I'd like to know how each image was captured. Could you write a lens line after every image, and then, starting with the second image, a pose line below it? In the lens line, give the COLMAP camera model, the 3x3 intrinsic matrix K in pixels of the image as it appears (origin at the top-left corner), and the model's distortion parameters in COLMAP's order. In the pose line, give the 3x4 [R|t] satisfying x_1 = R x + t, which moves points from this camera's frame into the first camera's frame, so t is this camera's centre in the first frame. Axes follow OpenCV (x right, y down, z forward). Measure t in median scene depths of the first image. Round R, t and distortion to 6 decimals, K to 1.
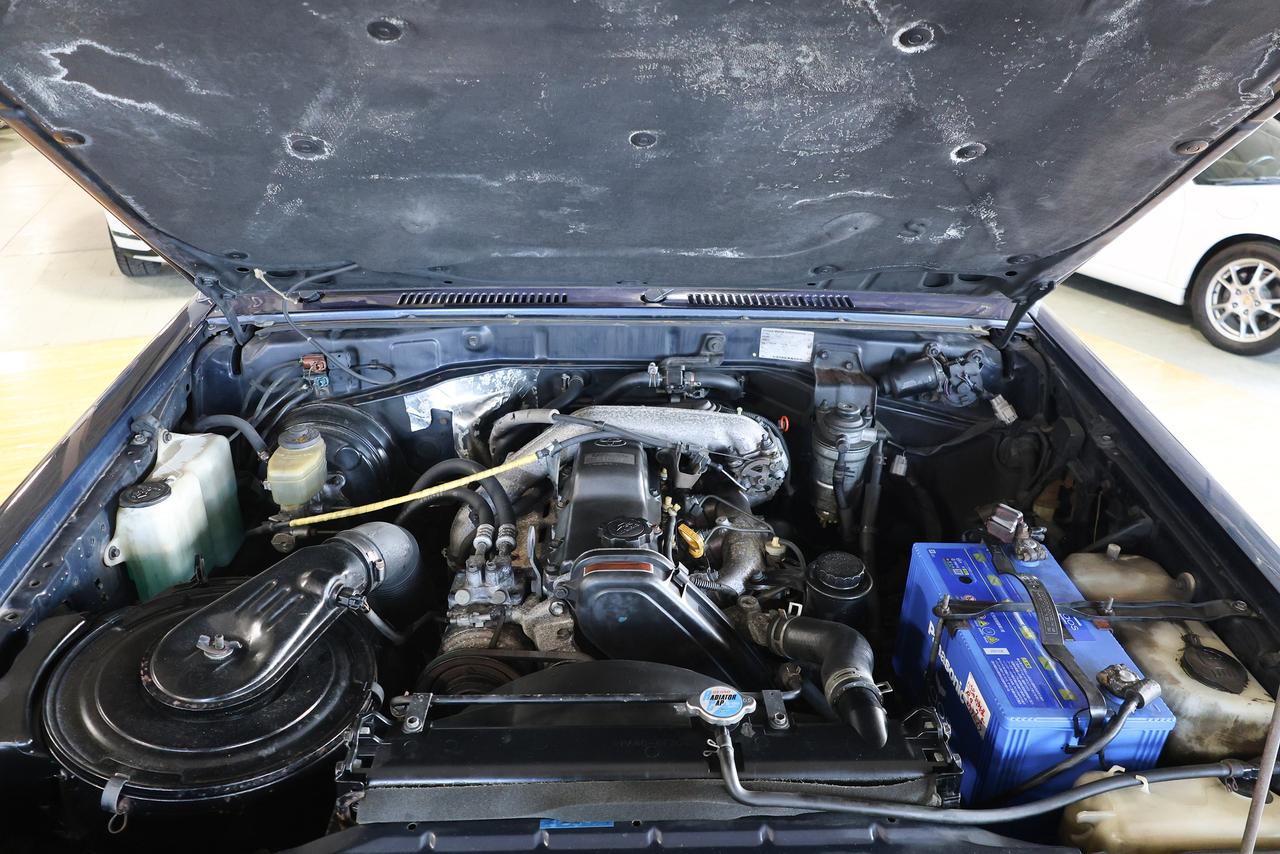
lens RADIAL K [[870.5, 0, 640.0], [0, 870.5, 427.0], [0, 0, 1]] dist [-0.017867, 0.002469]
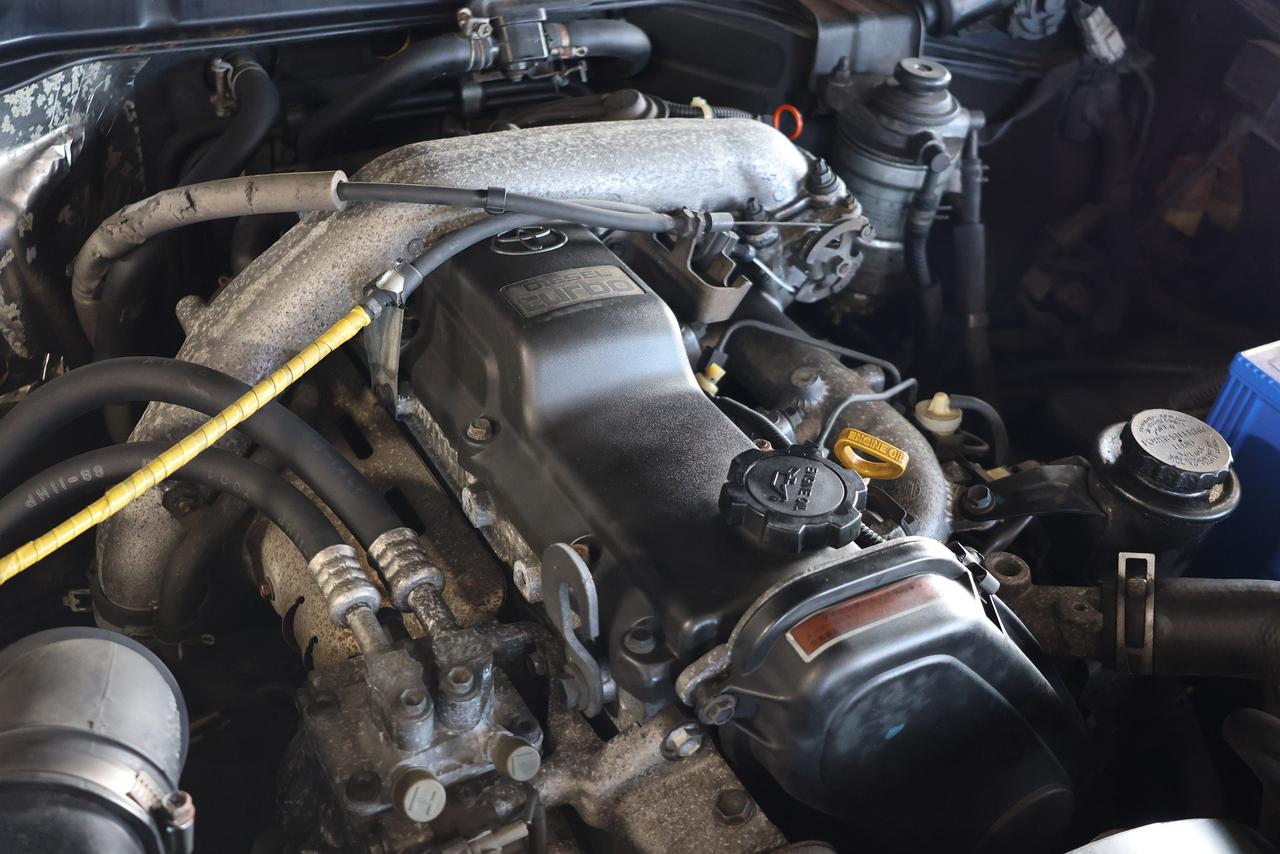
lens RADIAL K [[1359.1, 0, 640.0], [0, 1359.1, 427.0], [0, 0, 1]] dist [-0.002205, -0.006807]
pose [[0.871058, -0.230595, 0.433686, -0.250890], [0.108530, 0.951482, 0.287930, -0.066352], [-0.479039, -0.203736, 0.853822, 0.410499]]
